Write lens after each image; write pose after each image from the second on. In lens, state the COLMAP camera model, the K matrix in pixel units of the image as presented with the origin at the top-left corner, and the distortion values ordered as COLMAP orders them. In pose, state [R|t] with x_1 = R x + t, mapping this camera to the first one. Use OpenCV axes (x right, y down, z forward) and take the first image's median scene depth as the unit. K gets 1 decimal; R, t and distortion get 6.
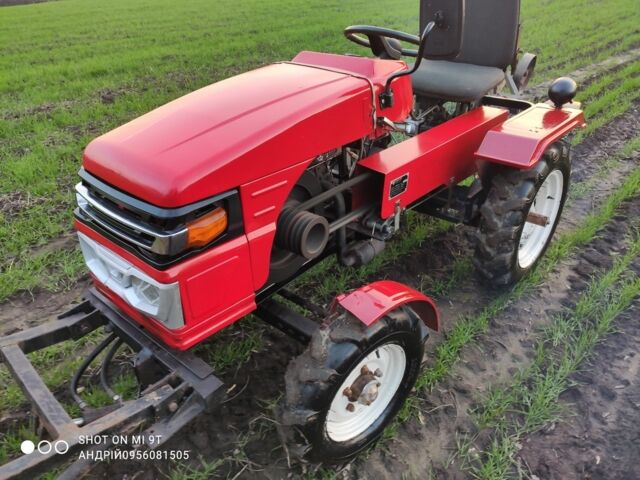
lens RADIAL K [[483.1, 0, 320.0], [0, 483.1, 240.0], [0, 0, 1]] dist [0.086263, -0.126521]
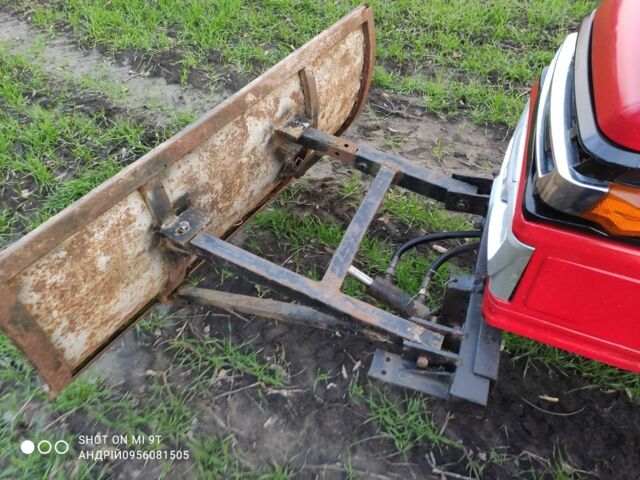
lens RADIAL K [[483.1, 0, 320.0], [0, 483.1, 240.0], [0, 0, 1]] dist [0.086263, -0.126521]
pose [[0.359579, 0.684578, -0.634079, -0.010562], [-0.457221, 0.721626, 0.519812, -0.099460], [0.813420, 0.103001, 0.572485, 0.380571]]
